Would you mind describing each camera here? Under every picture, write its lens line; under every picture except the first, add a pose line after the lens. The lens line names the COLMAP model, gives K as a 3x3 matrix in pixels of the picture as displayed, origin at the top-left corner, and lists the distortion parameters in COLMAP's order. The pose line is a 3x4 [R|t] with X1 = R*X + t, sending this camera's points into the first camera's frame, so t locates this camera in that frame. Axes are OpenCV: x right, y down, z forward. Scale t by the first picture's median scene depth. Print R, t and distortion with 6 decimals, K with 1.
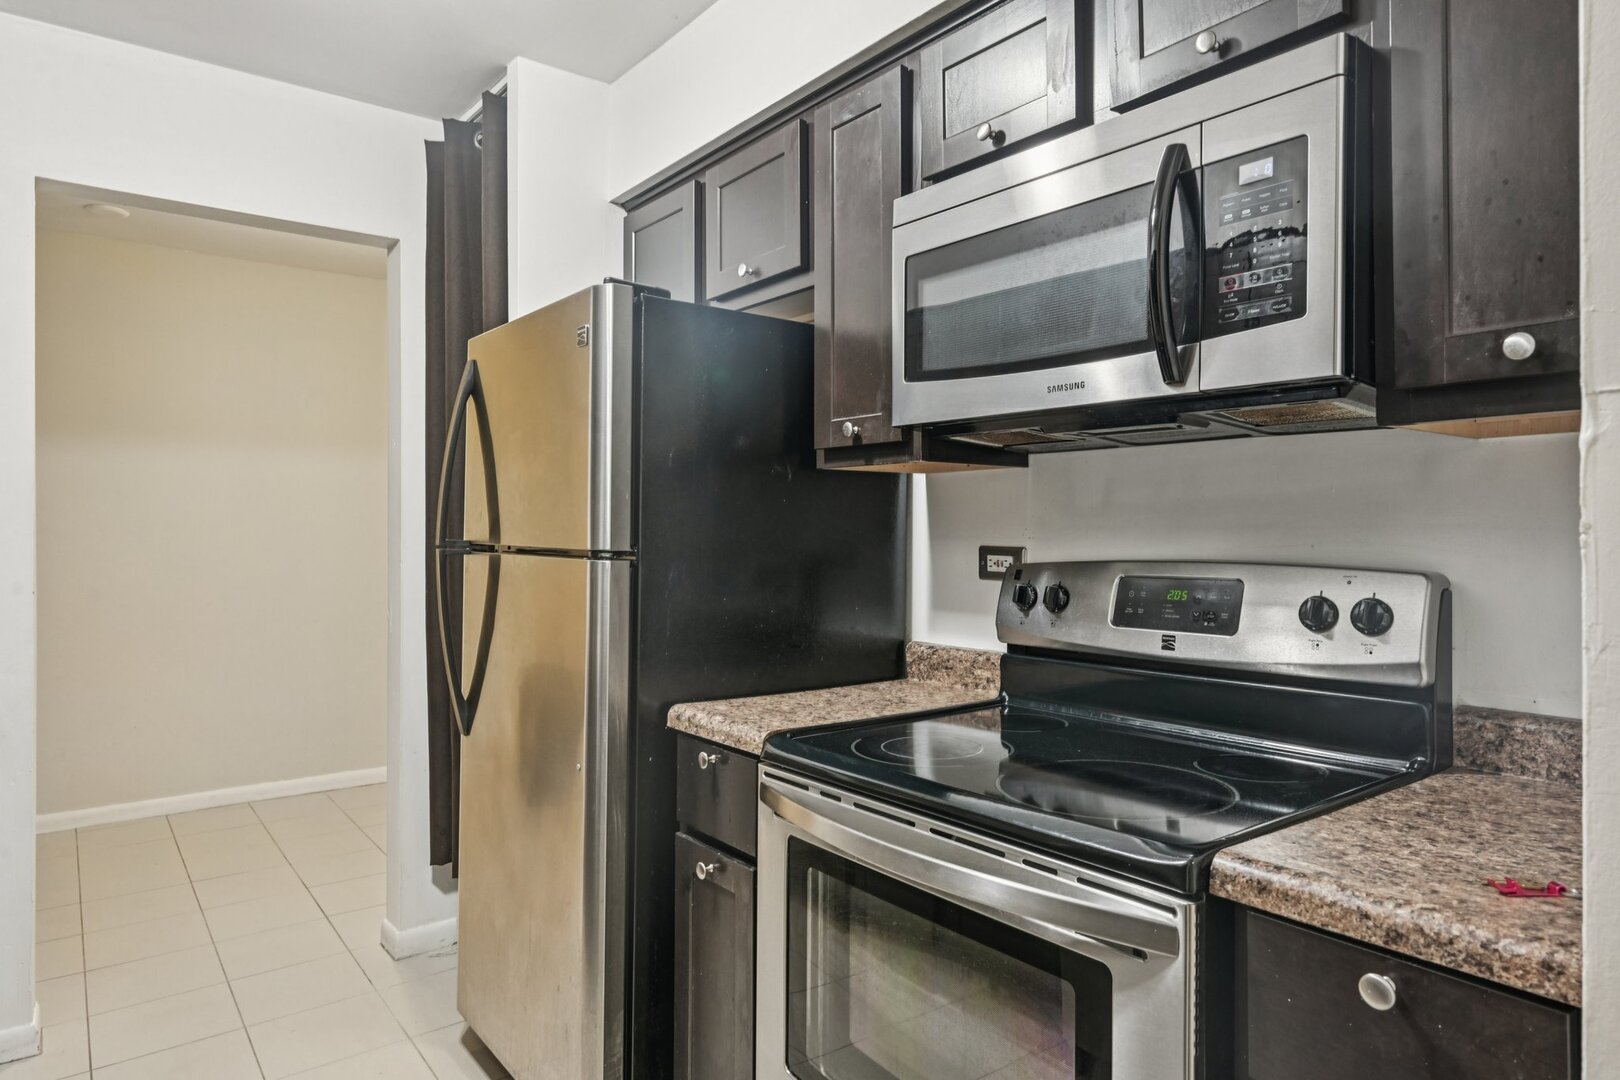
lens RADIAL K [[974.9, 0, 811.0], [0, 974.9, 536.7], [0, 0, 1]] dist [-0.006081, -0.000360]
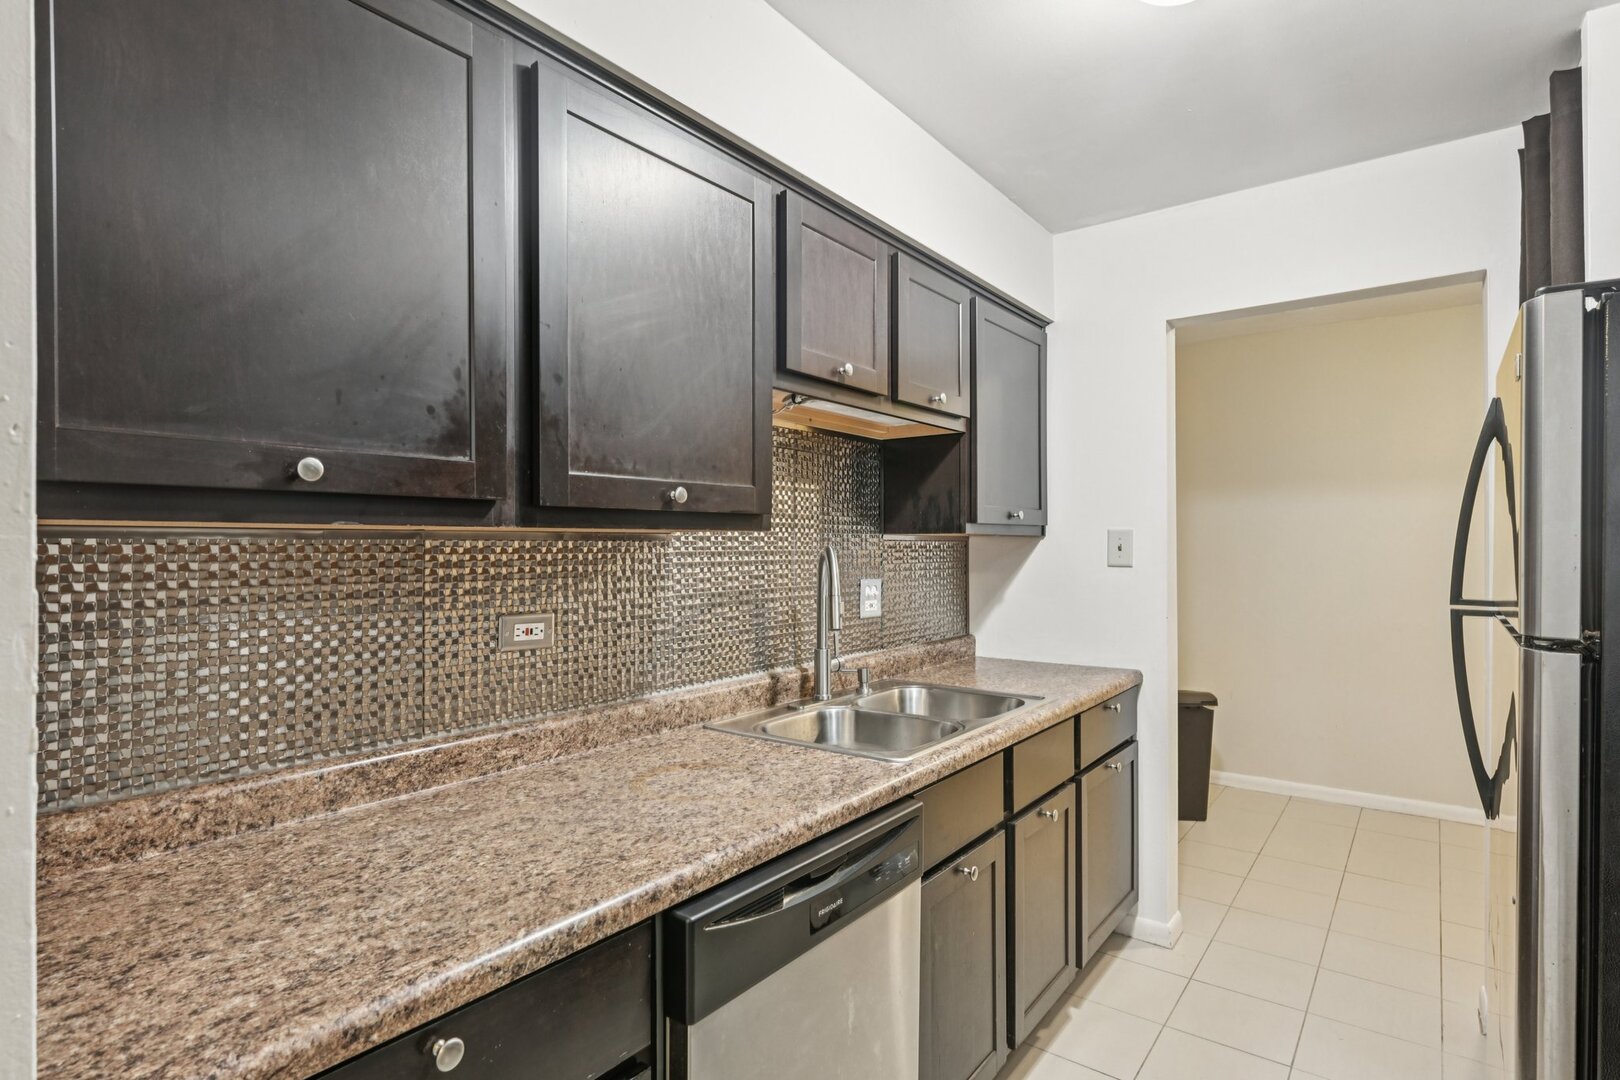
lens RADIAL K [[832.8, 0, 812.3], [0, 832.8, 540.4], [0, 0, 1]] dist [-0.000843, -0.000275]
pose [[-0.264066, -0.000839, 0.964504, -0.424274], [0.000246, 1.000000, 0.000938, -0.113764], [-0.964505, 0.000485, -0.264066, 0.722107]]
